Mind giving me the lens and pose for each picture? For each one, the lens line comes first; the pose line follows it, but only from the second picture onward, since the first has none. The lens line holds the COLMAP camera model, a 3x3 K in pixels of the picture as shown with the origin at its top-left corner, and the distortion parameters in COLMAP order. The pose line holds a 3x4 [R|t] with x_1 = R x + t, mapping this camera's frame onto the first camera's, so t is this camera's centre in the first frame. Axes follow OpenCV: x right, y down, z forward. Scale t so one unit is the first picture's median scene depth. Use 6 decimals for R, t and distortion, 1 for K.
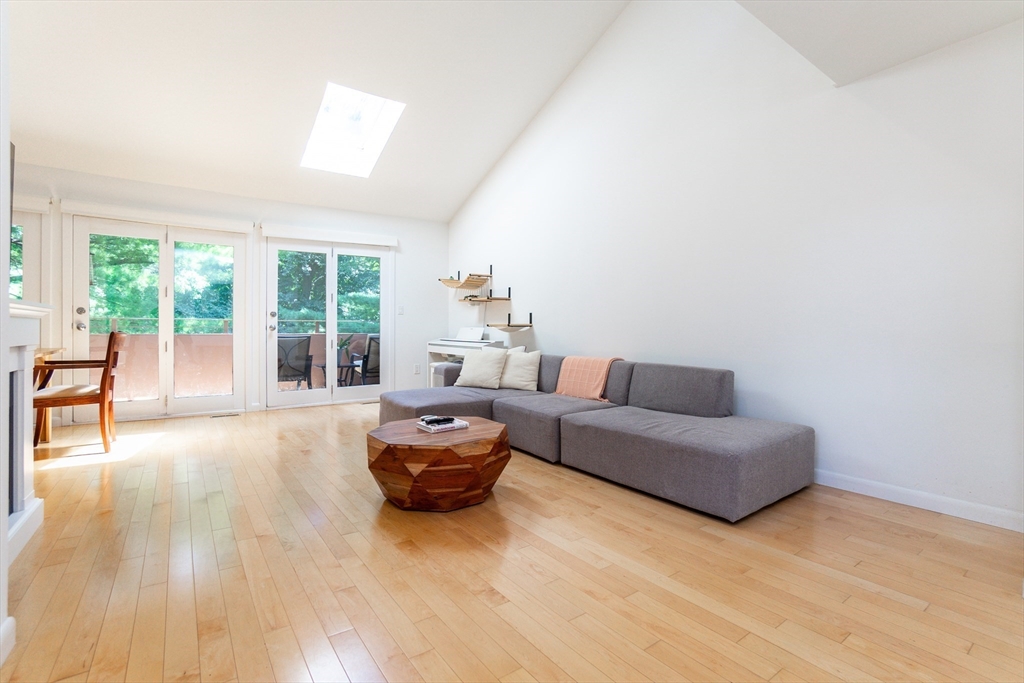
lens RADIAL K [[478.8, 0, 517.4], [0, 478.8, 327.5], [0, 0, 1]] dist [-0.030008, 0.000595]
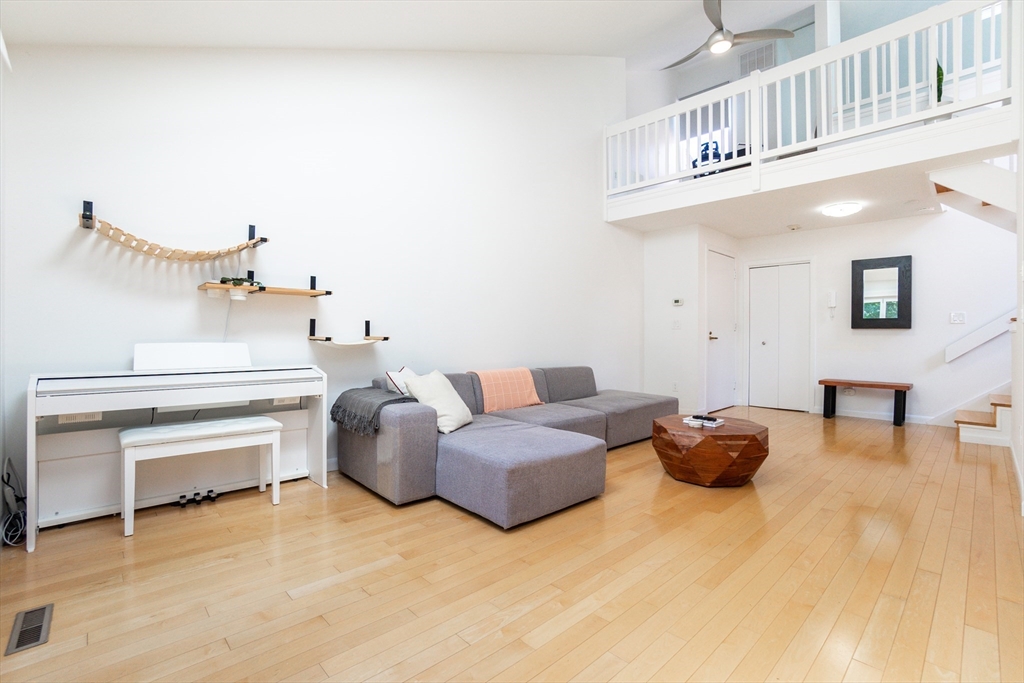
lens RADIAL K [[453.1, 0, 511.7], [0, 453.1, 338.7], [0, 0, 1]] dist [-0.044527, 0.009678]
pose [[-0.122807, -0.010366, 0.992376, -0.670710], [-0.005225, 0.999938, 0.009798, -0.011938], [-0.992417, -0.003982, -0.122854, 0.876602]]
